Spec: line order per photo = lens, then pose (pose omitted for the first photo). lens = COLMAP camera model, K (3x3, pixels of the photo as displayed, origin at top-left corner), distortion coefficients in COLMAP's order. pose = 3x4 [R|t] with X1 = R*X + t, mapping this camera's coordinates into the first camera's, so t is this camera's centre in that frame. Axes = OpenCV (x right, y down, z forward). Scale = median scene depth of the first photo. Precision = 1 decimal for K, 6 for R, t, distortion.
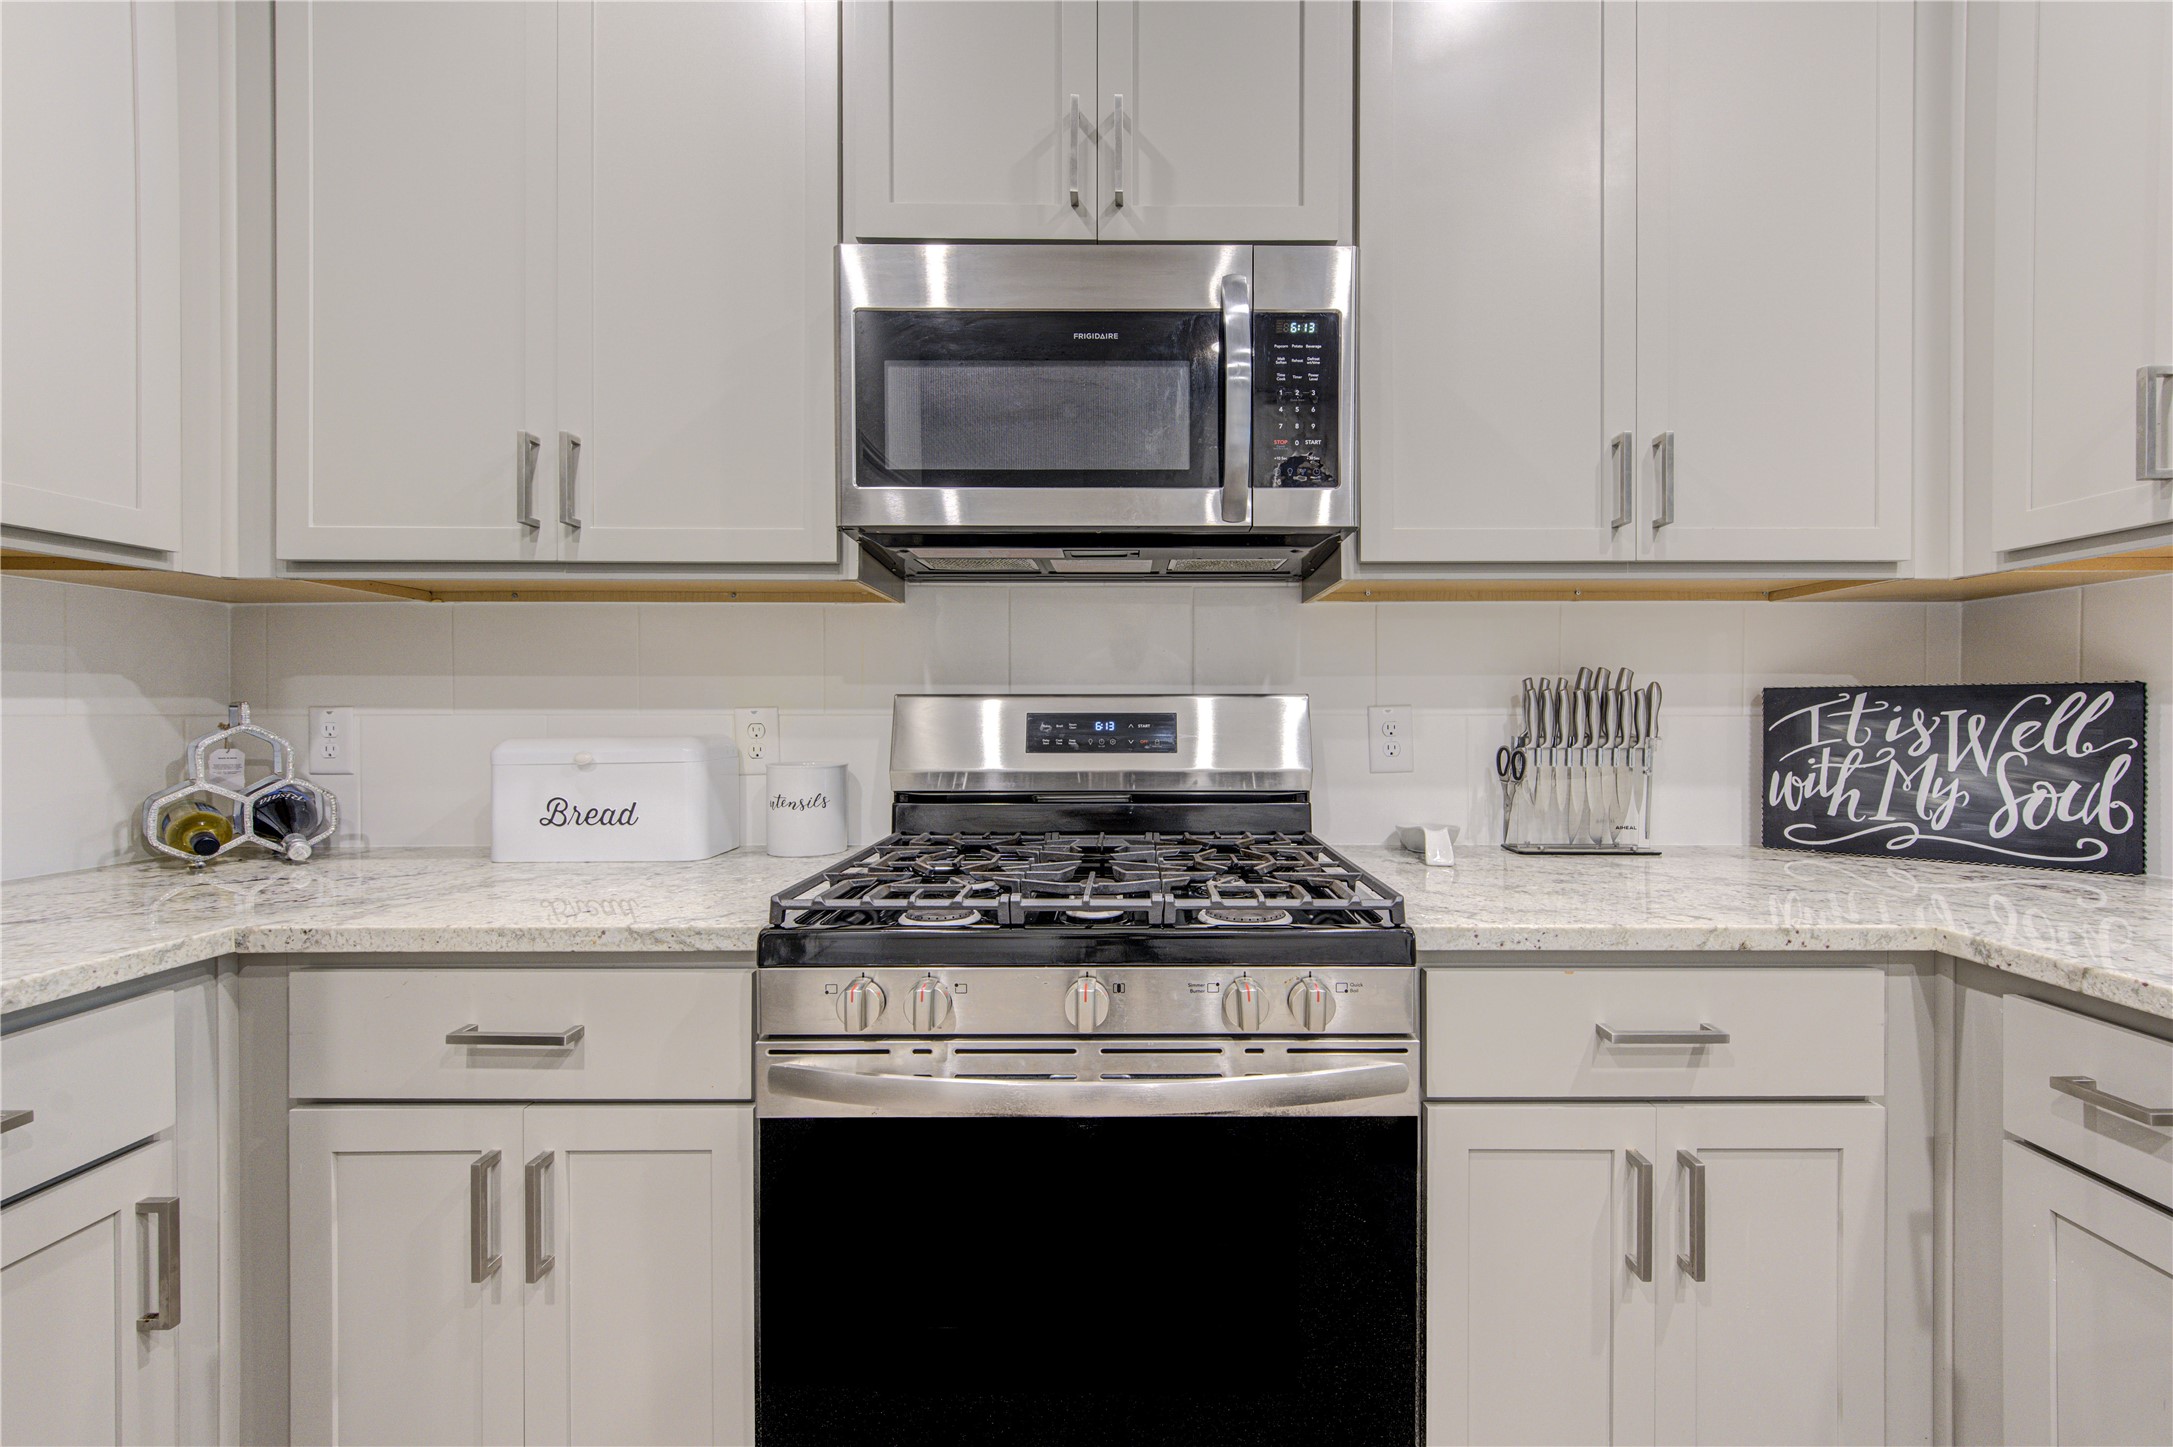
lens RADIAL K [[857.1, 0, 1138.8], [0, 857.1, 730.7], [0, 0, 1]] dist [0.005700, -0.001360]
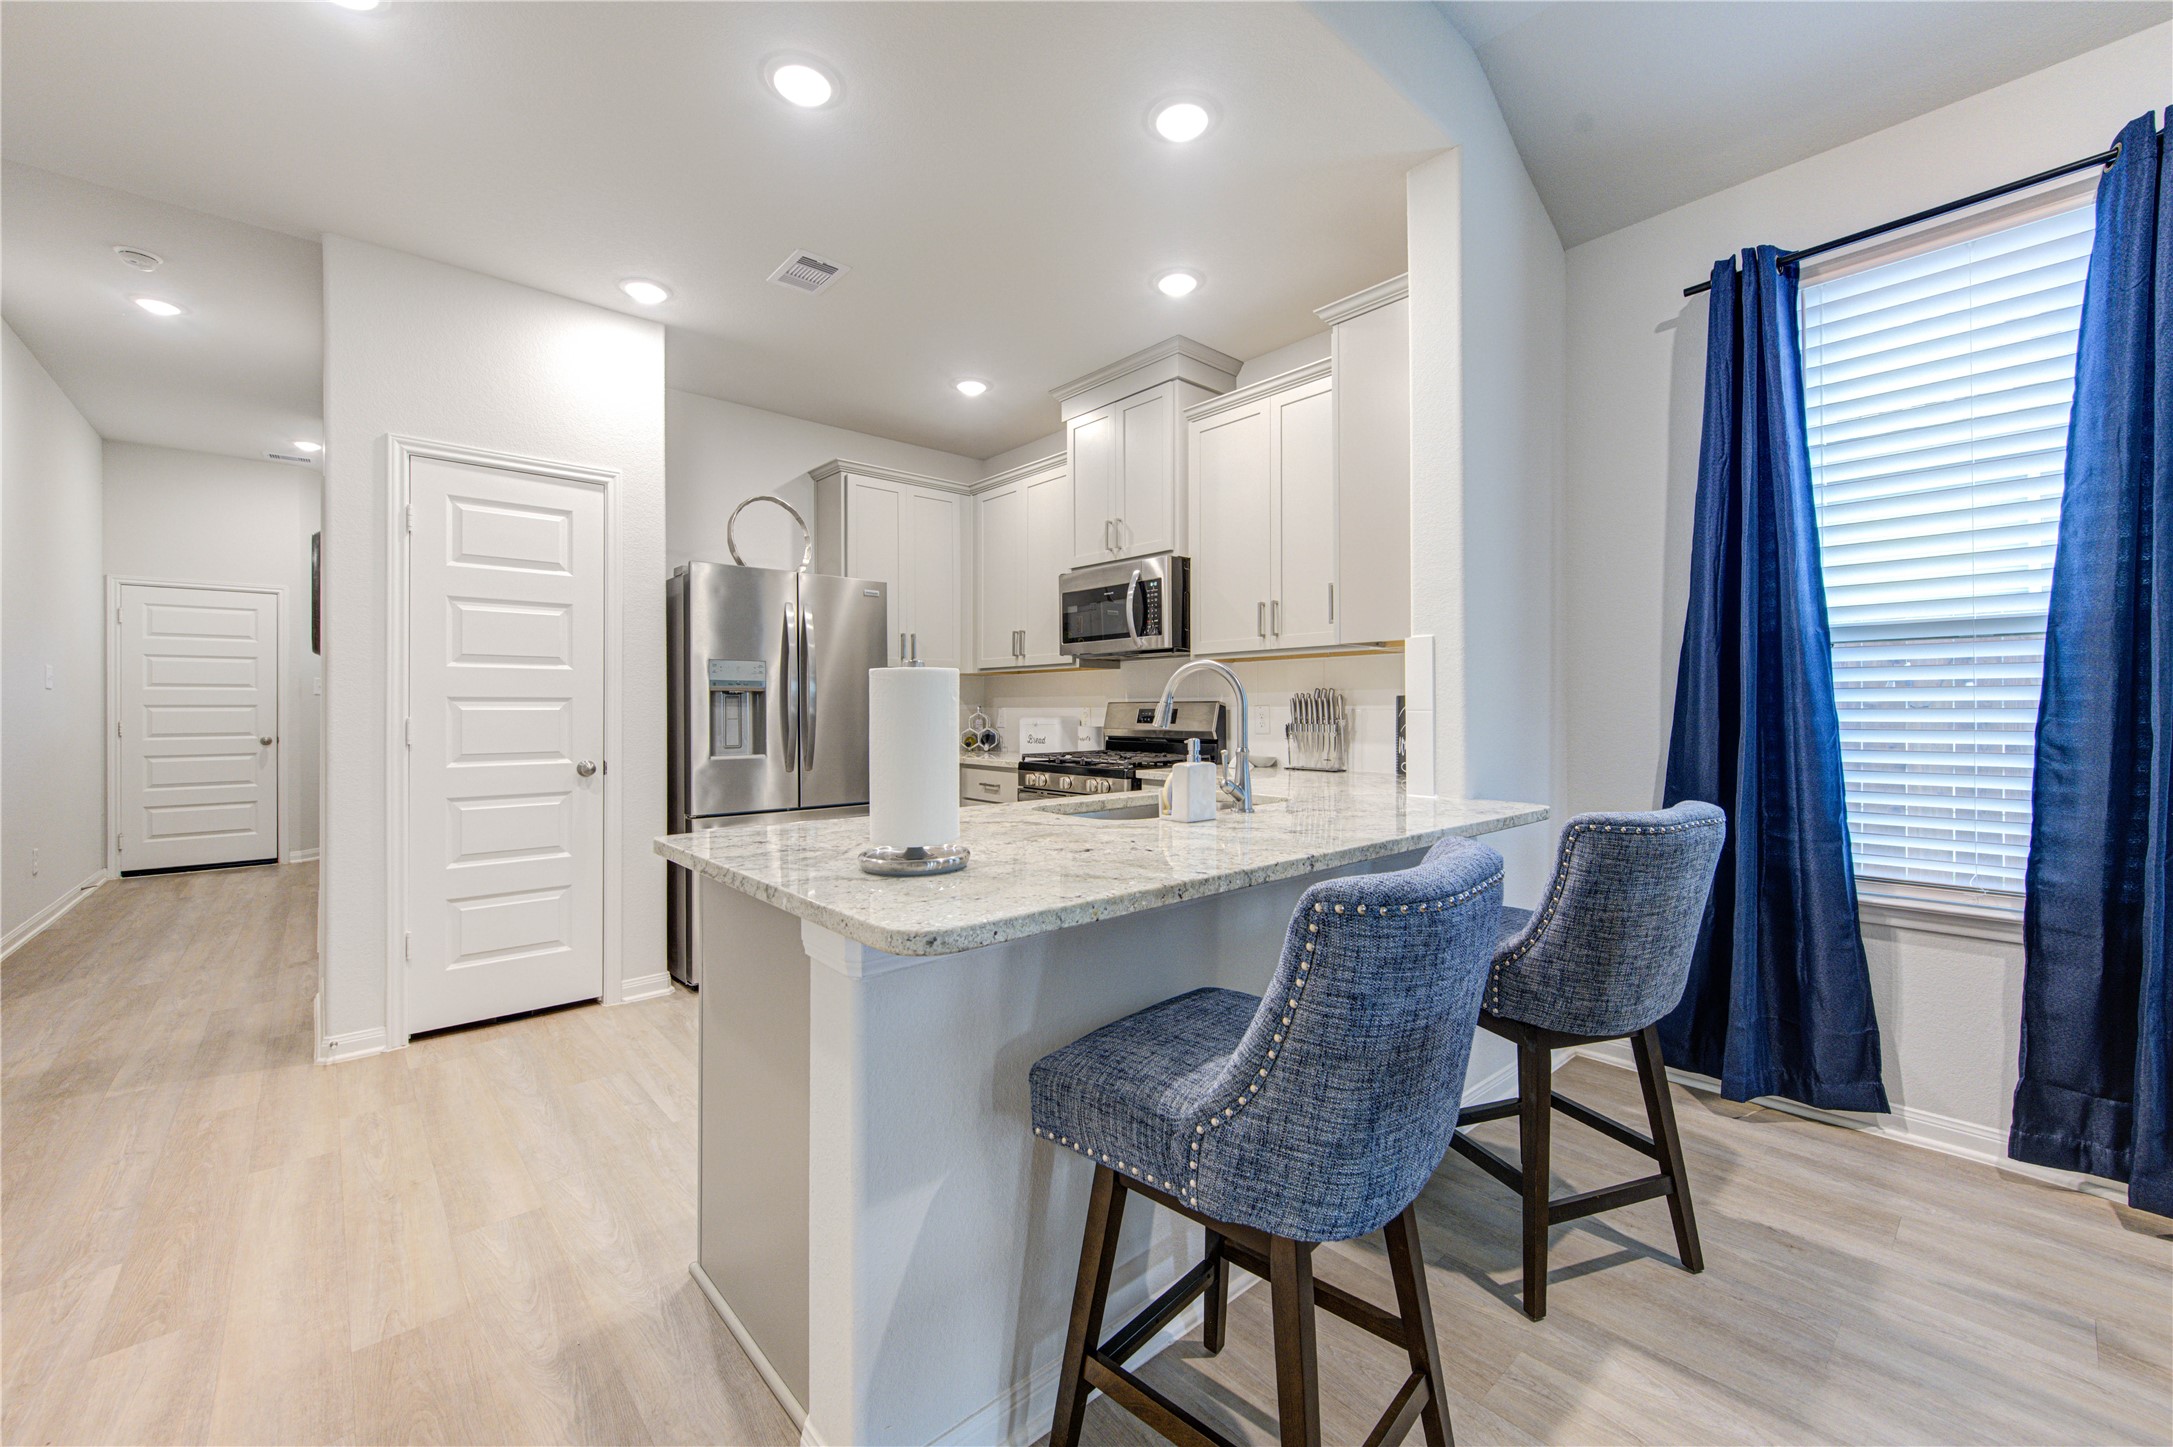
lens RADIAL K [[857.1, 0, 1060.1], [0, 857.1, 702.8], [0, 0, 1]] dist [0.005700, -0.001360]
pose [[0.643477, -0.006828, -0.765435, 2.114250], [-0.012787, 0.999725, -0.019667, 0.020606], [0.765359, 0.022443, 0.643213, -1.131860]]
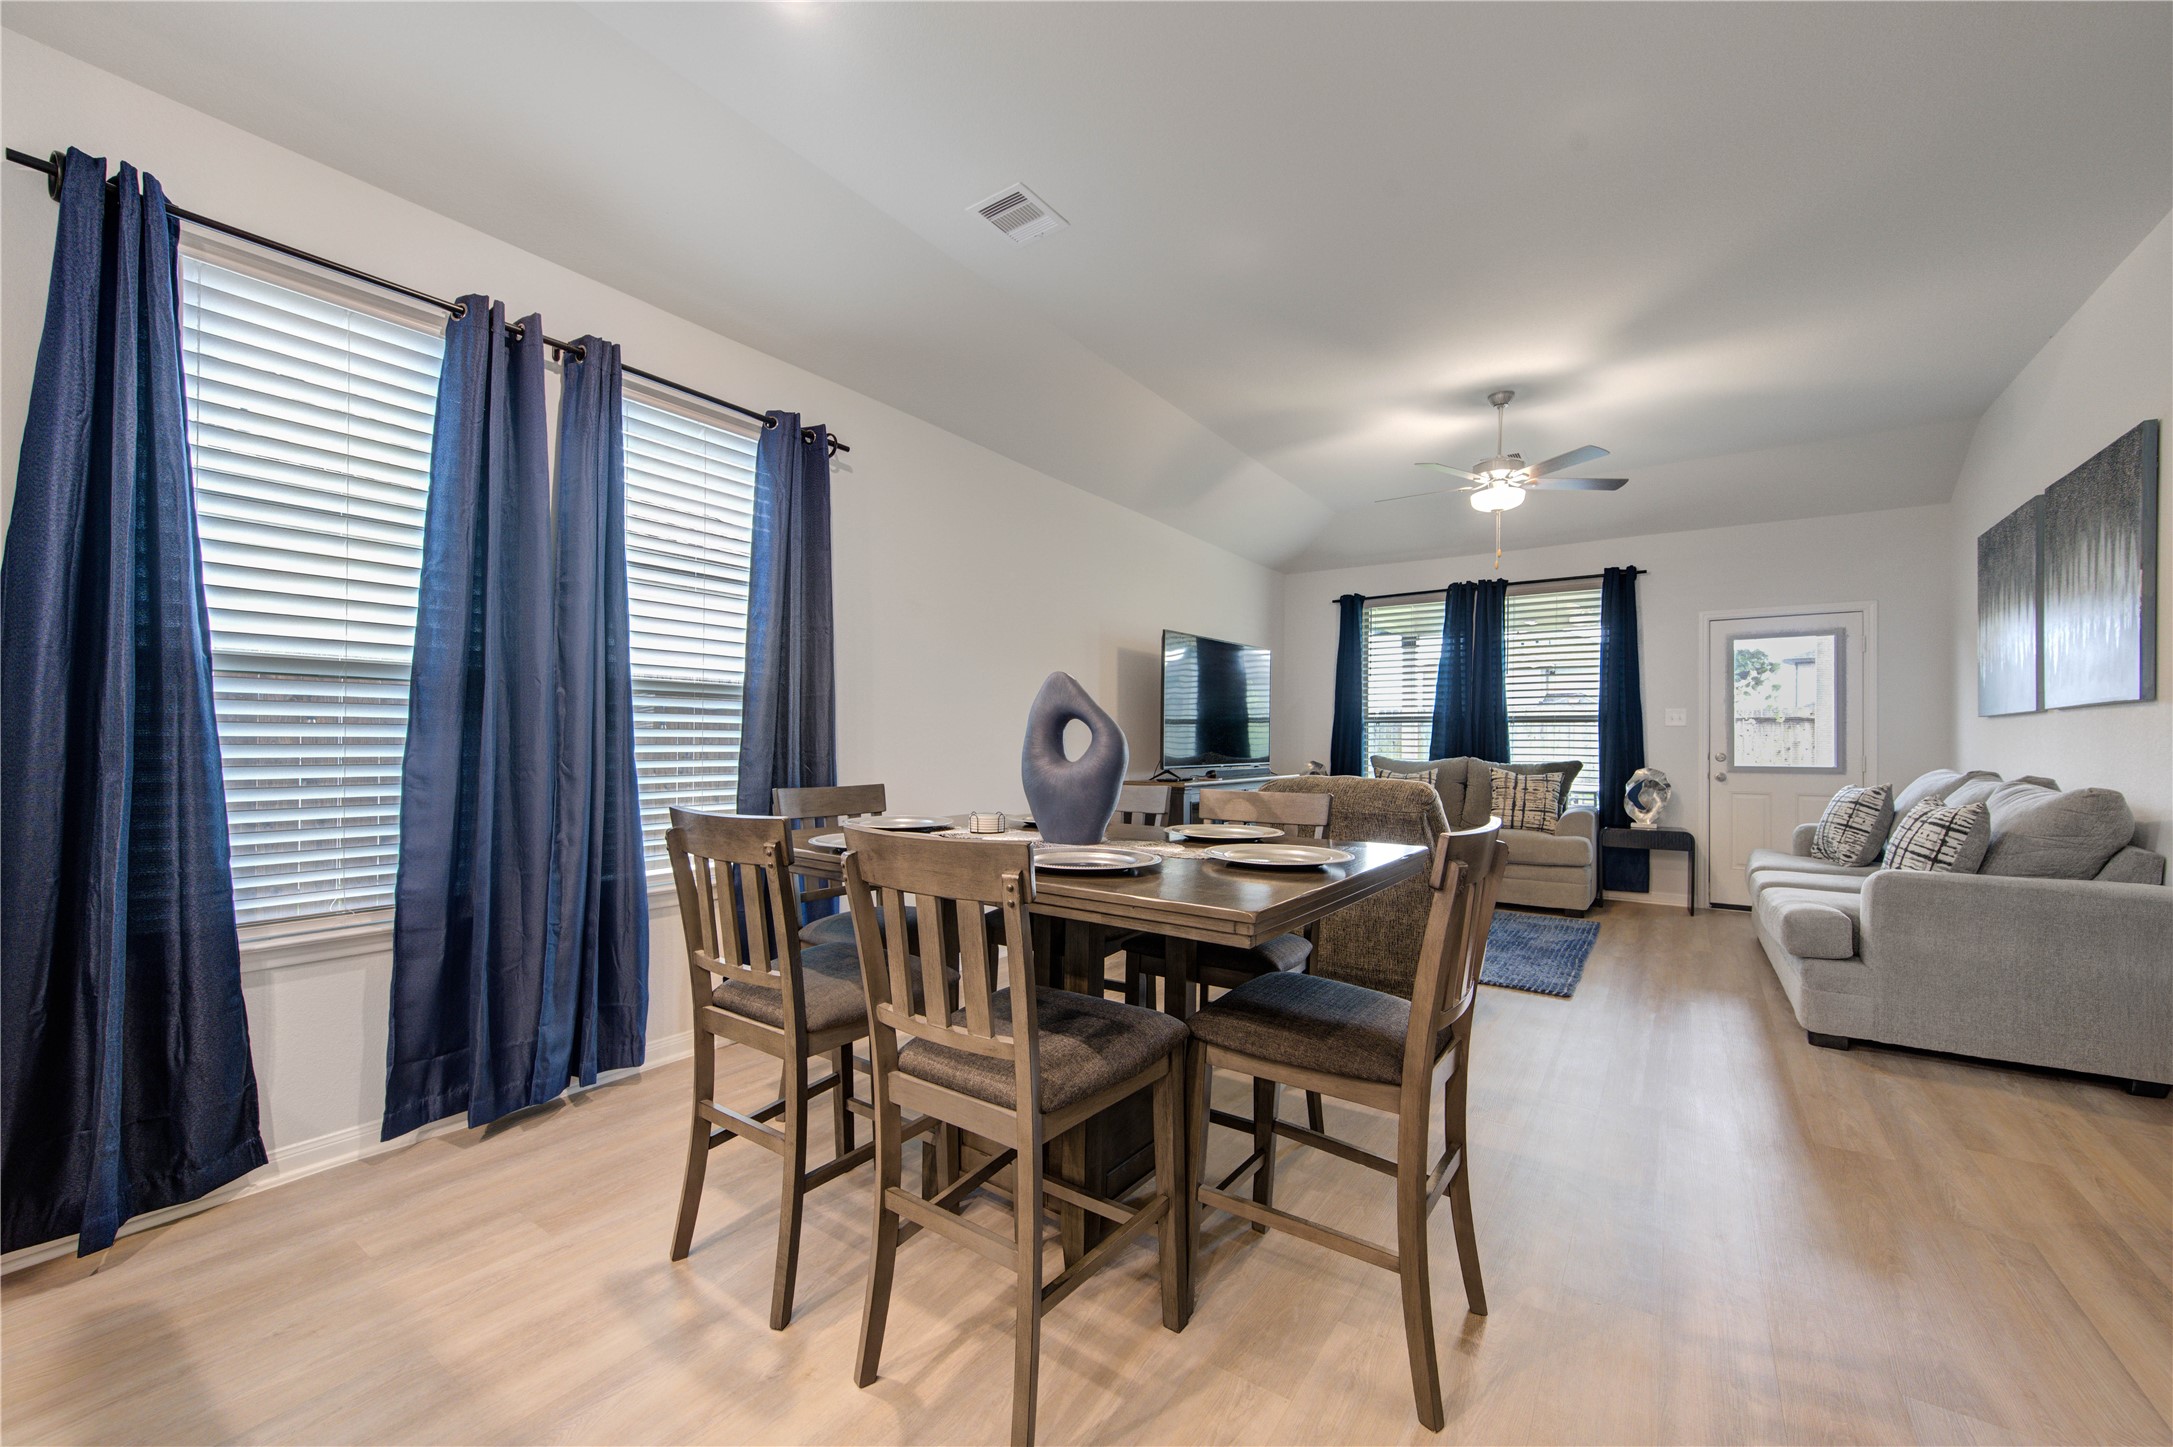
lens RADIAL K [[857.1, 0, 1072.1], [0, 857.1, 740.0], [0, 0, 1]] dist [0.005700, -0.001360]
pose [[0.588276, 0.006763, 0.808632, 1.451340], [0.010439, 0.999818, -0.015957, 0.012102], [-0.808593, 0.017828, 0.588099, -0.993110]]
